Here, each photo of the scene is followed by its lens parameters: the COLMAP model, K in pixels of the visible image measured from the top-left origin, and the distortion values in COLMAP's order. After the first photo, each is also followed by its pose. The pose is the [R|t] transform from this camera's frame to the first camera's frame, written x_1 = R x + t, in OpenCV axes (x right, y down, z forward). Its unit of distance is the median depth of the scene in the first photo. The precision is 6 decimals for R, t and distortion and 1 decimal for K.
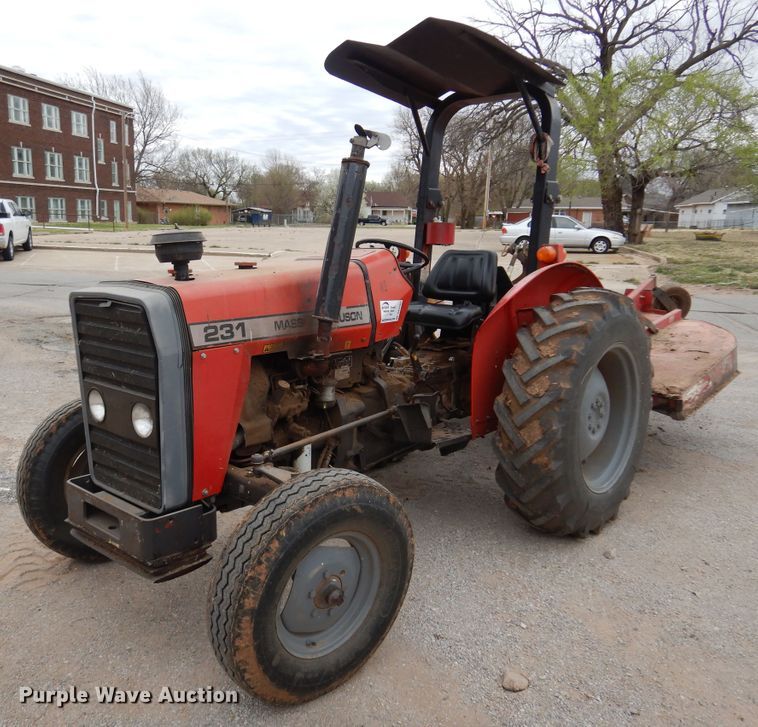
lens RADIAL K [[688.7, 0, 312.2], [0, 688.7, 363.3], [0, 0, 1]] dist [0.006255, 0.002445]
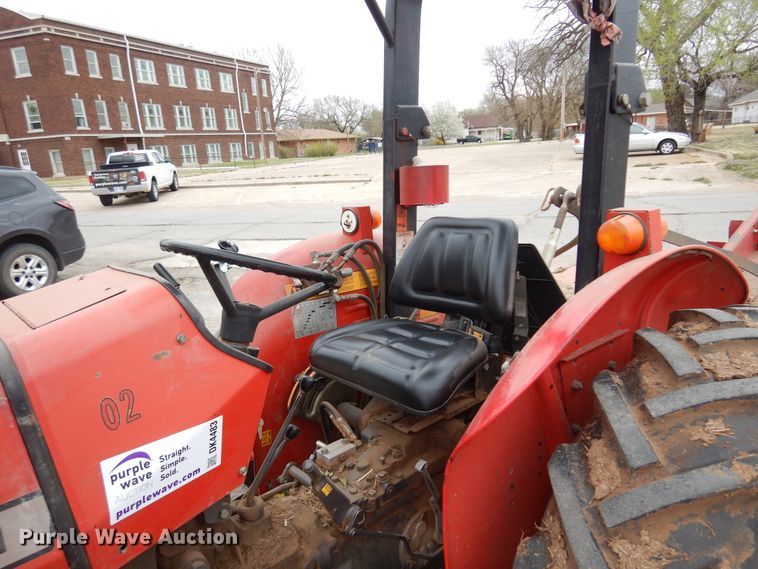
lens RADIAL K [[540.8, 0, 377.7], [0, 540.8, 288.1], [0, 0, 1]] dist [0.012120, -0.003322]
pose [[0.993645, -0.059181, -0.095748, 0.200843], [0.064162, 0.996696, 0.049805, -0.137326], [0.092484, -0.055632, 0.994159, 0.593055]]
